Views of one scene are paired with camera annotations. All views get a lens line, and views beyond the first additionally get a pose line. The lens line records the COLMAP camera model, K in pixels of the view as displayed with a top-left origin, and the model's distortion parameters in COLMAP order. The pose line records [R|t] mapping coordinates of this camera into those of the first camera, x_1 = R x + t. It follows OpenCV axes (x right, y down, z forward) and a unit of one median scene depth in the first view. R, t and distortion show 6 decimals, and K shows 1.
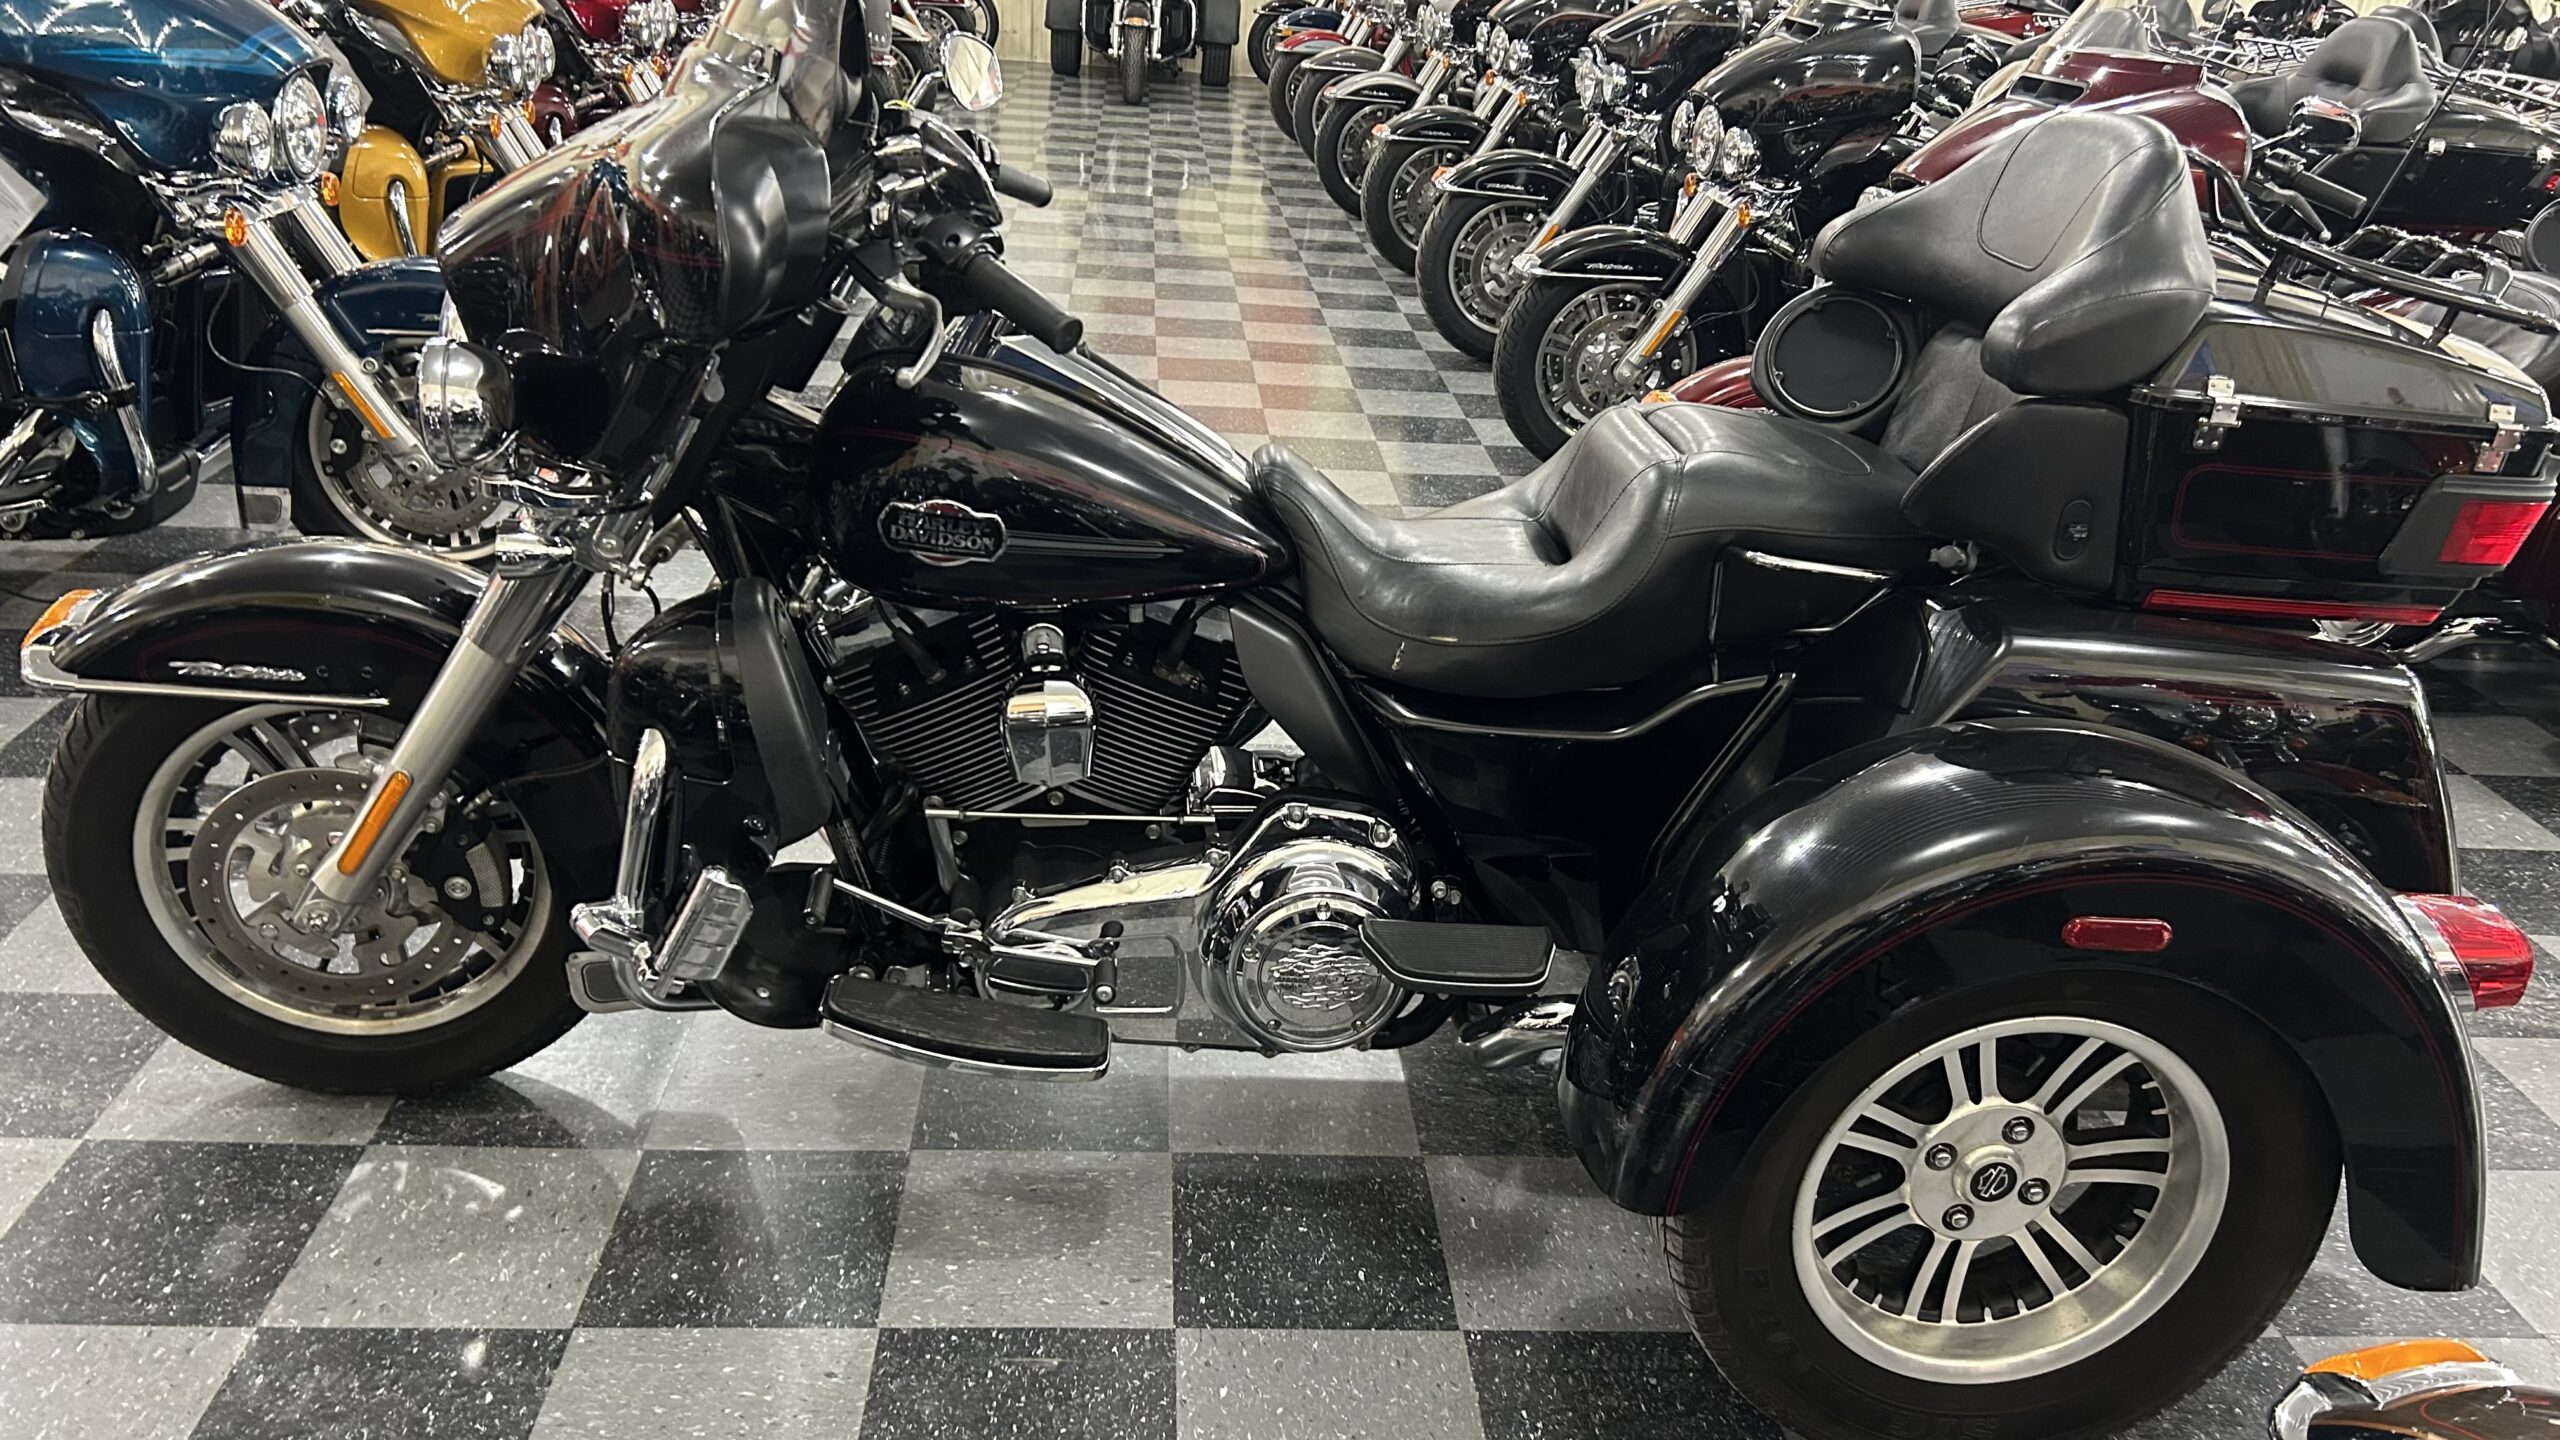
lens RADIAL K [[1955.4, 0, 1284.3], [0, 1955.4, 723.3], [0, 0, 1]] dist [0.059531, -0.058594]
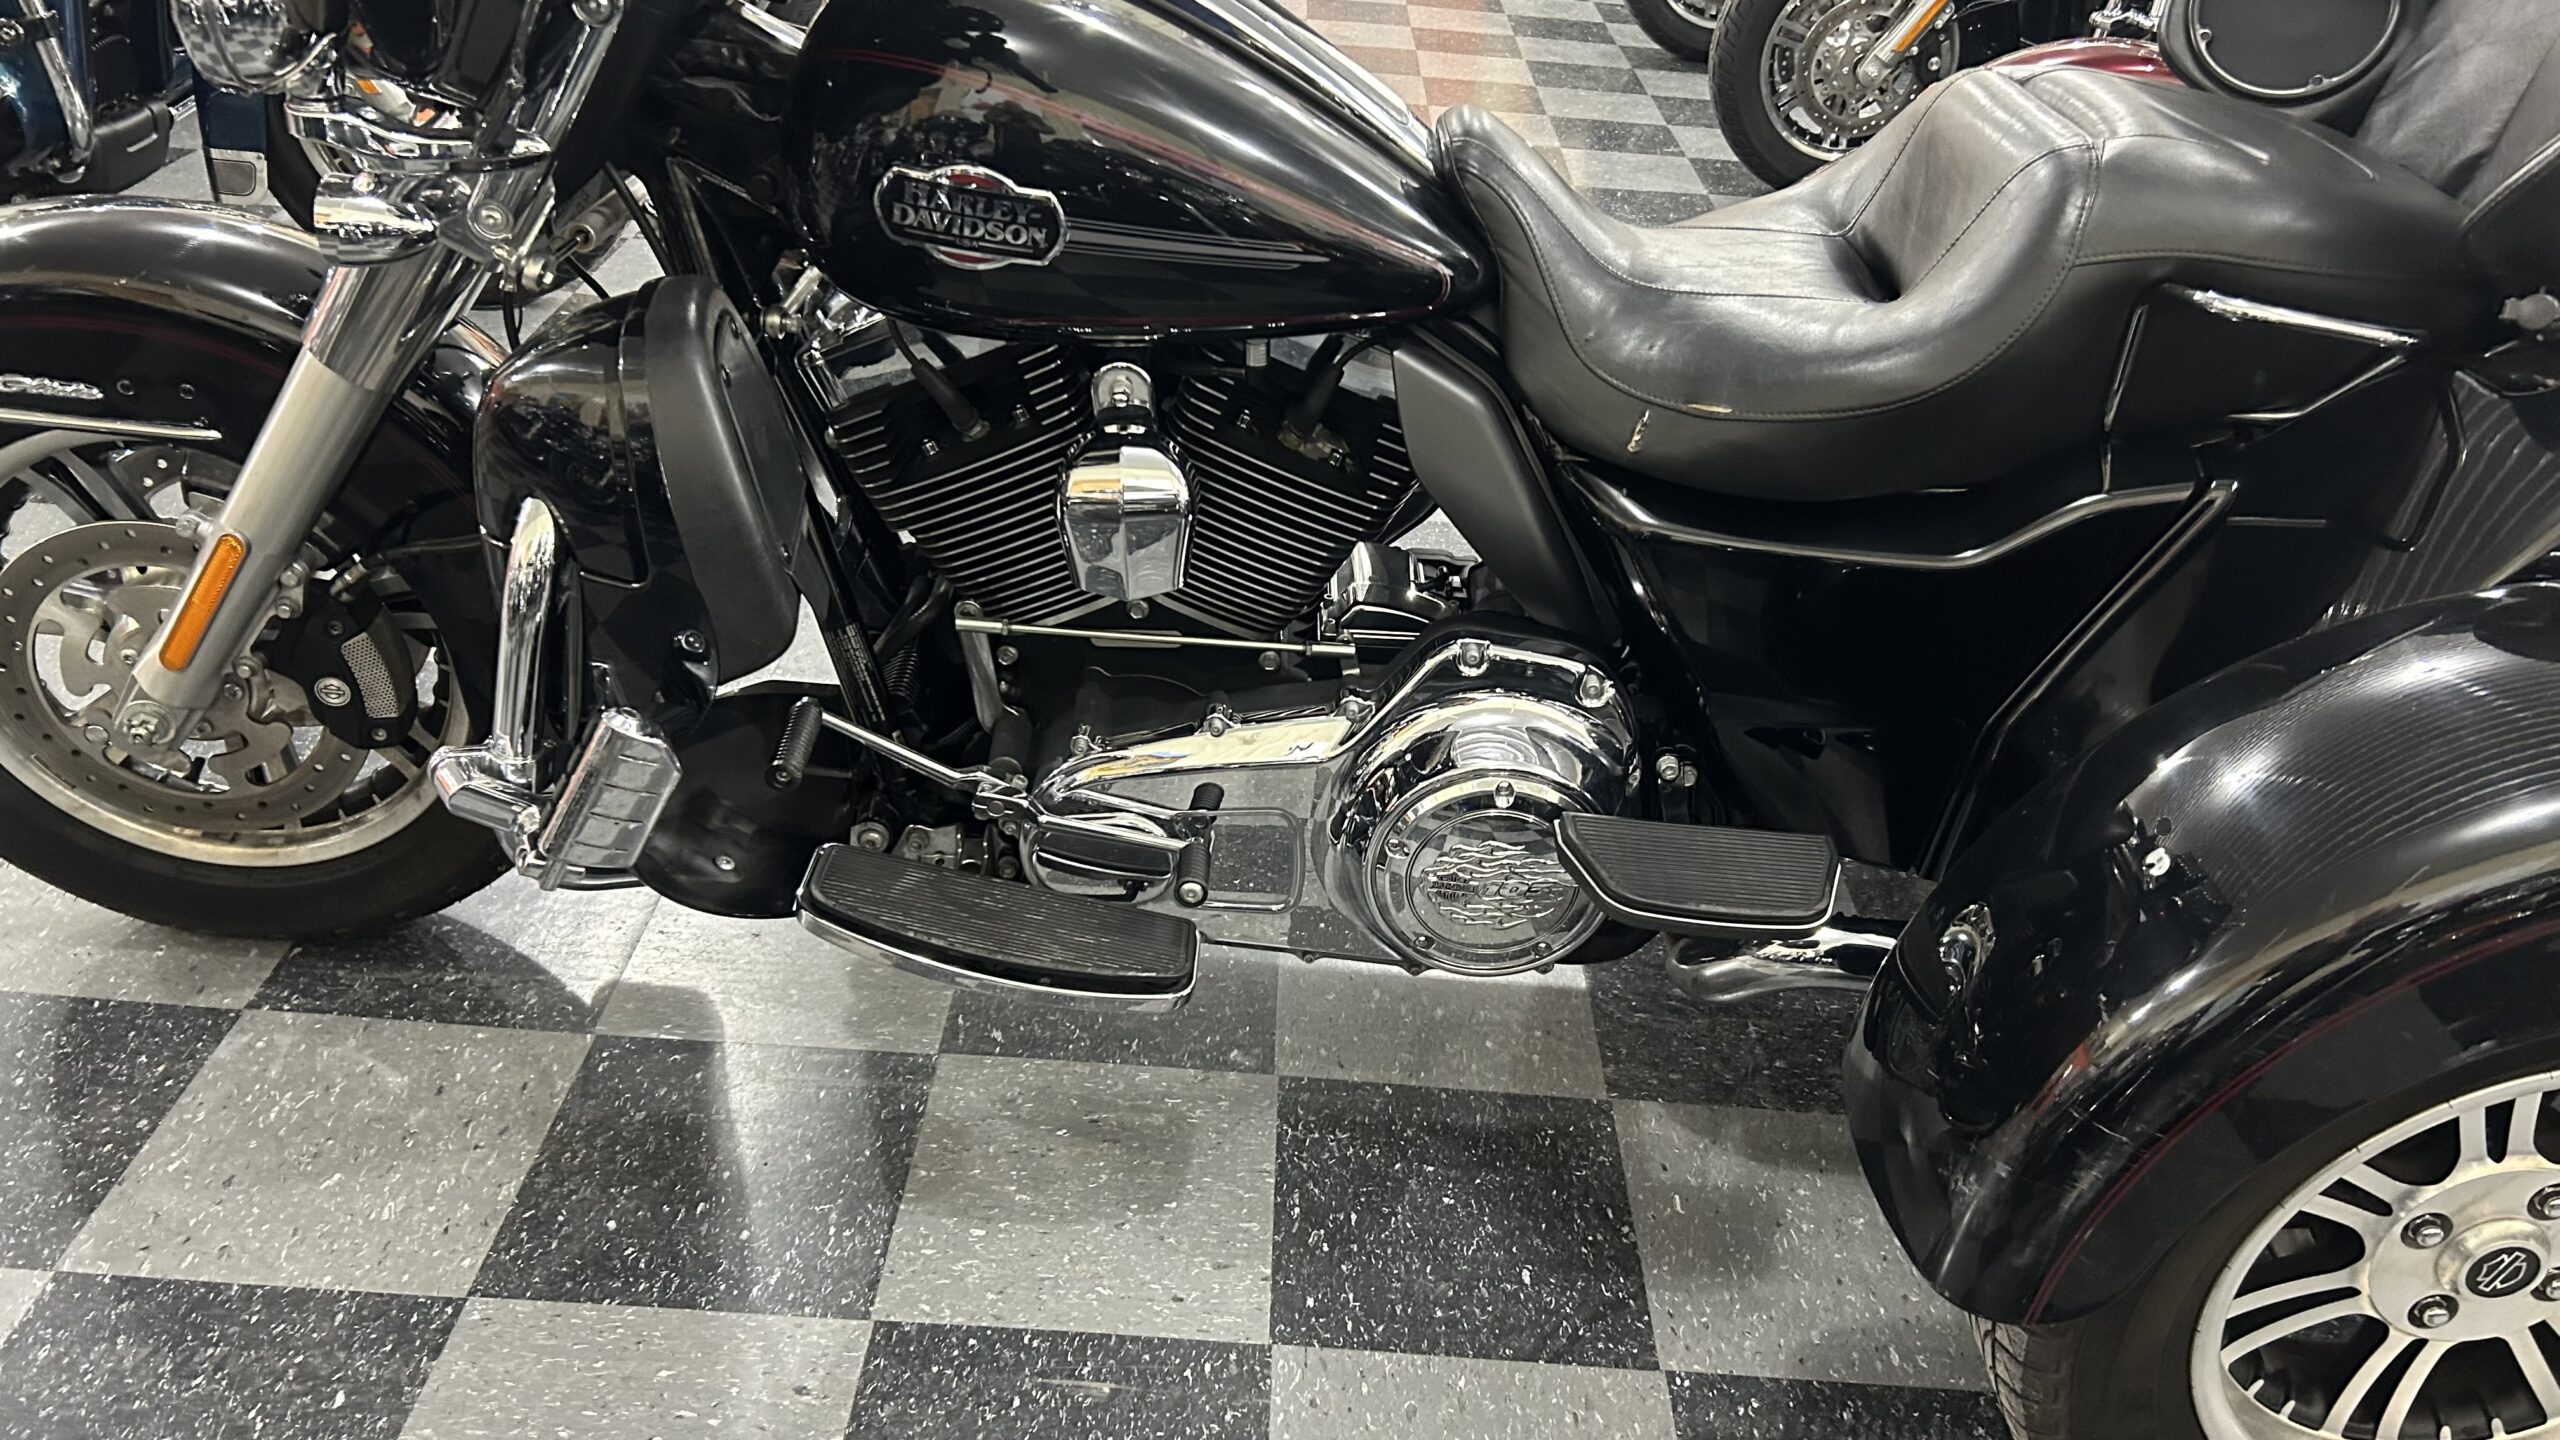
lens RADIAL K [[2057.4, 0, 1287.3], [0, 2057.4, 766.1], [0, 0, 1]] dist [0.046659, -0.047756]
pose [[0.996937, 0.051671, -0.058705, -0.014781], [-0.042710, 0.988542, 0.144778, -0.017495], [0.065514, -0.141827, 0.987721, 0.258144]]
